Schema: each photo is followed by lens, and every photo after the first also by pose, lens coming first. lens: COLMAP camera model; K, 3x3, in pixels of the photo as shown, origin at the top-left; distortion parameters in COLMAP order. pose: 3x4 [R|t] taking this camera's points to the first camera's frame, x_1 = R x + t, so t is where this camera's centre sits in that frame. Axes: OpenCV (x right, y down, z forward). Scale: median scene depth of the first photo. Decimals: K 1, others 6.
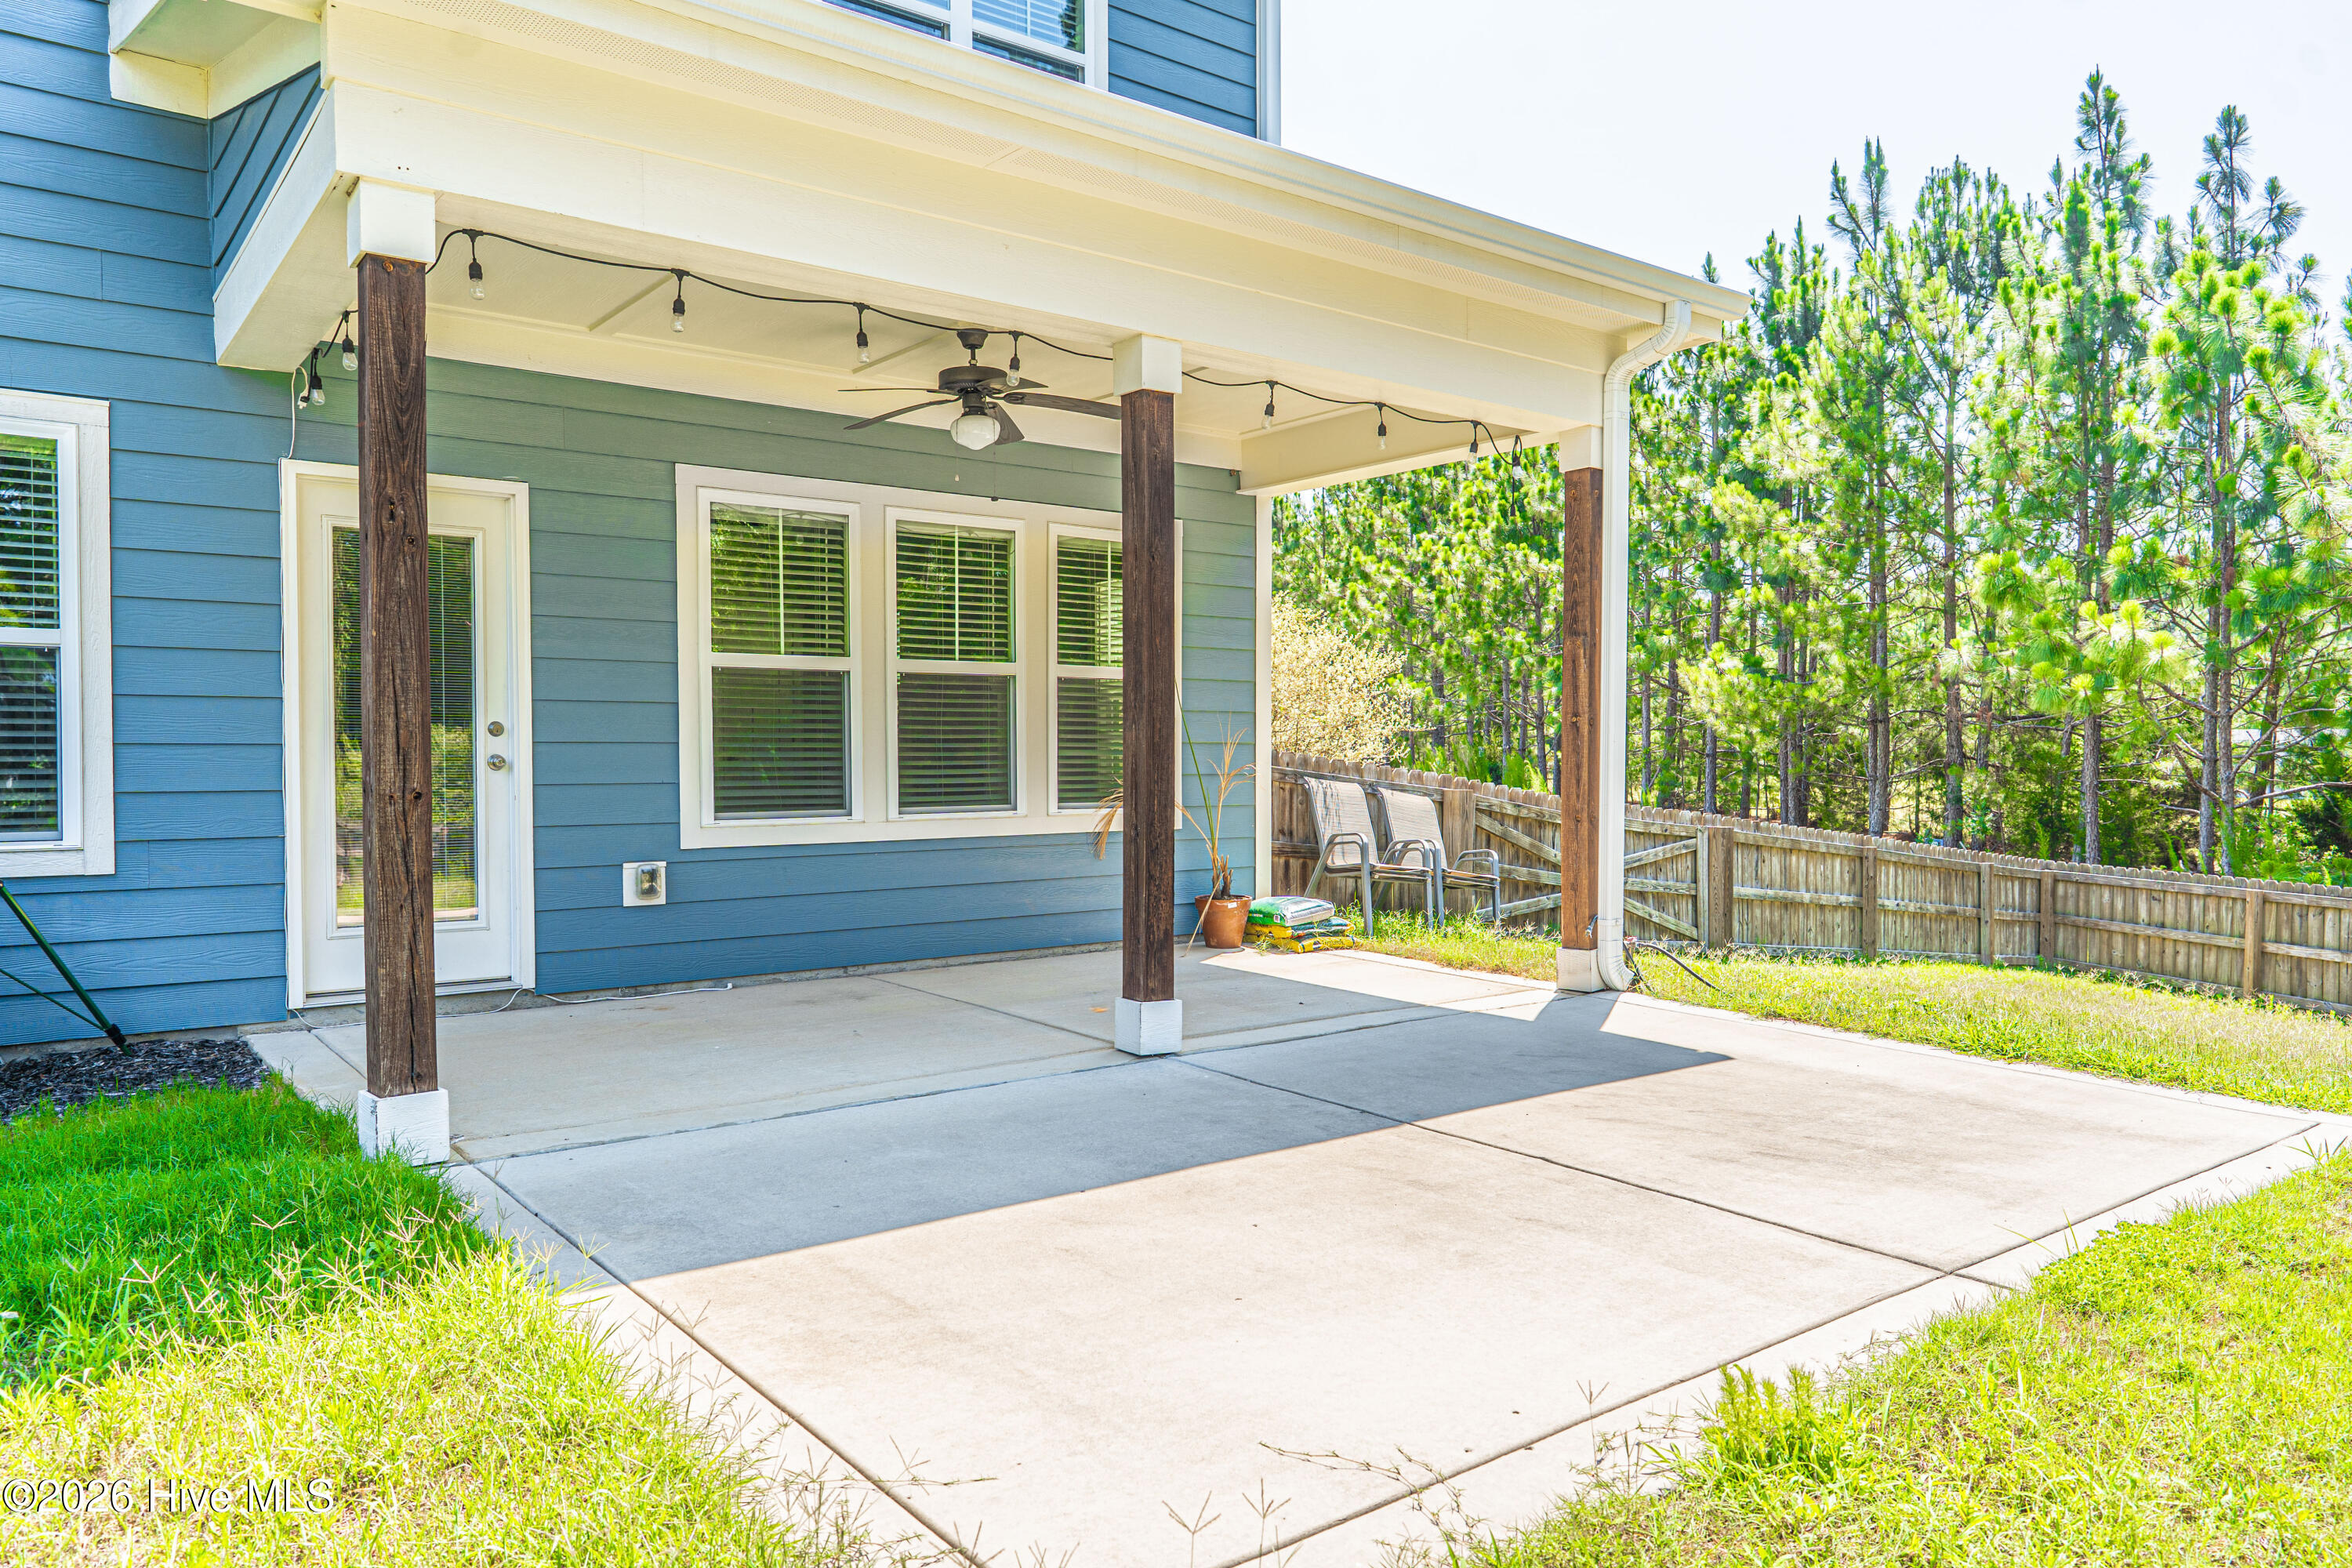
lens RADIAL K [[1582.6, 0, 1176.0], [0, 1582.6, 784.0], [0, 0, 1]] dist [0.057020, -0.120821]
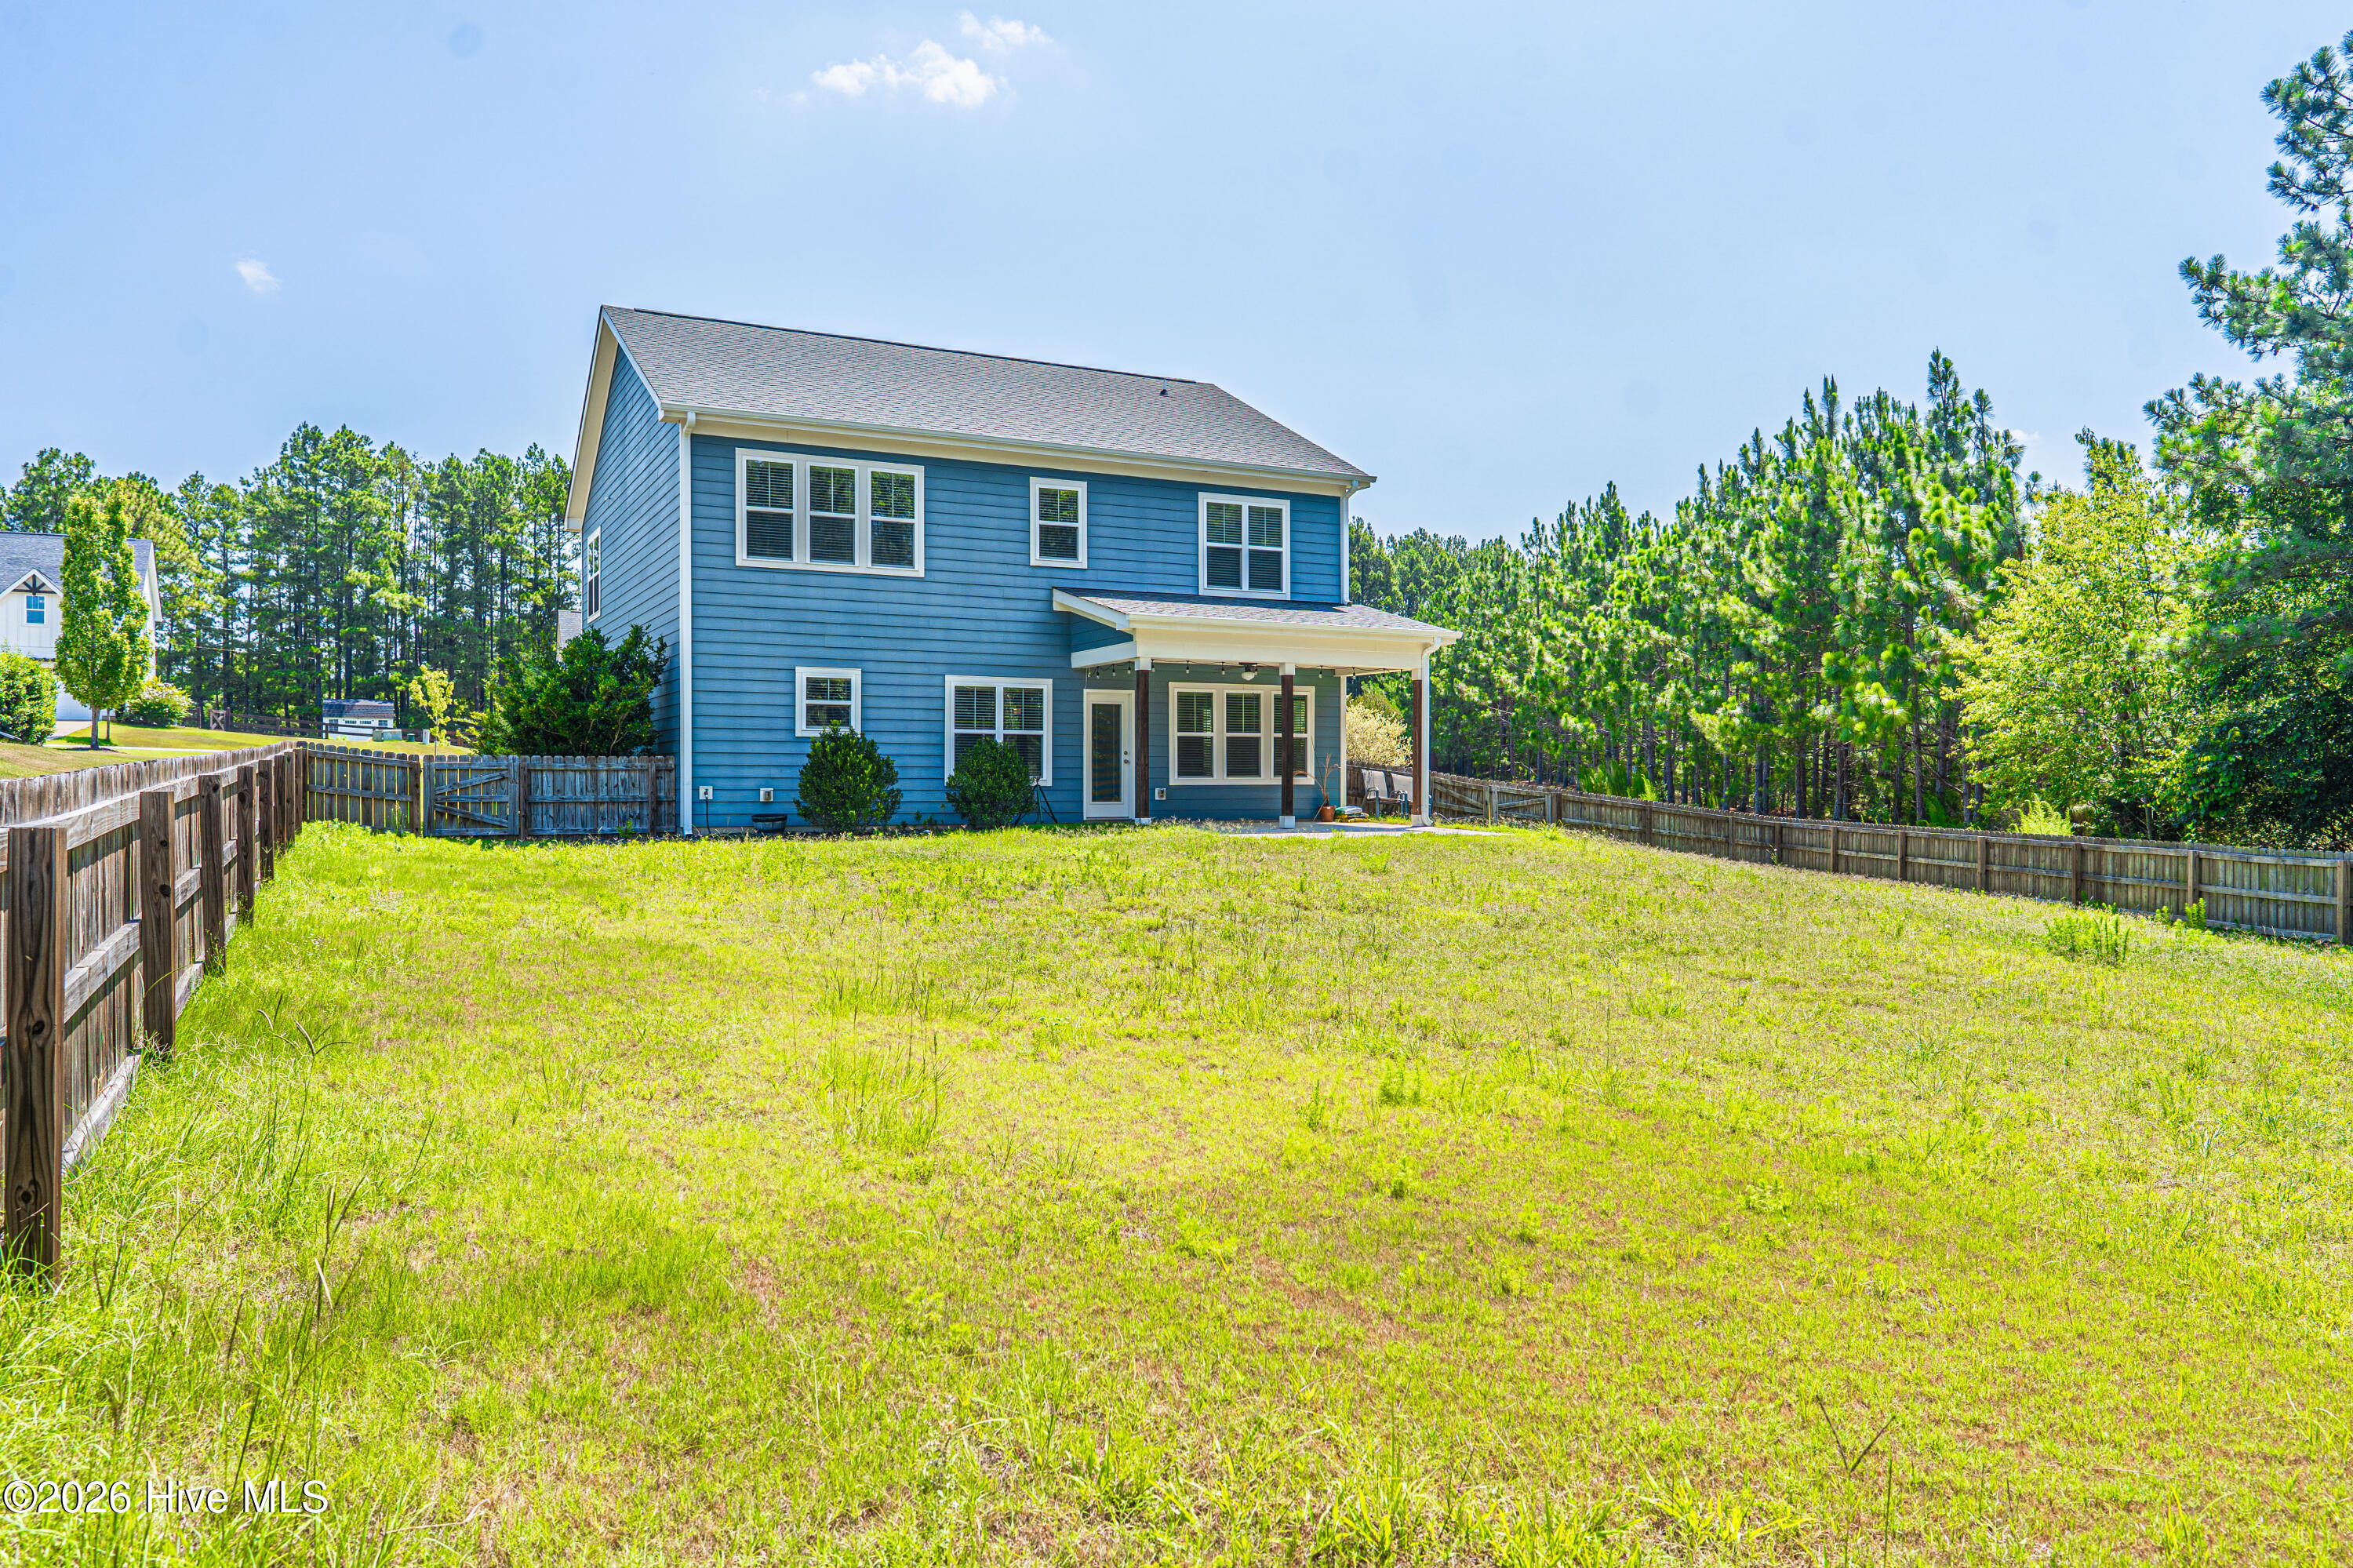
lens RADIAL K [[1638.2, 0, 1176.5], [0, 1638.2, 784.0], [0, 0, 1]] dist [-0.002490, 0.000196]
pose [[0.983132, 0.002076, -0.182884, 0.235185], [-0.004855, 0.999880, -0.014744, 0.054771], [0.182832, 0.015384, 0.983024, -1.604153]]
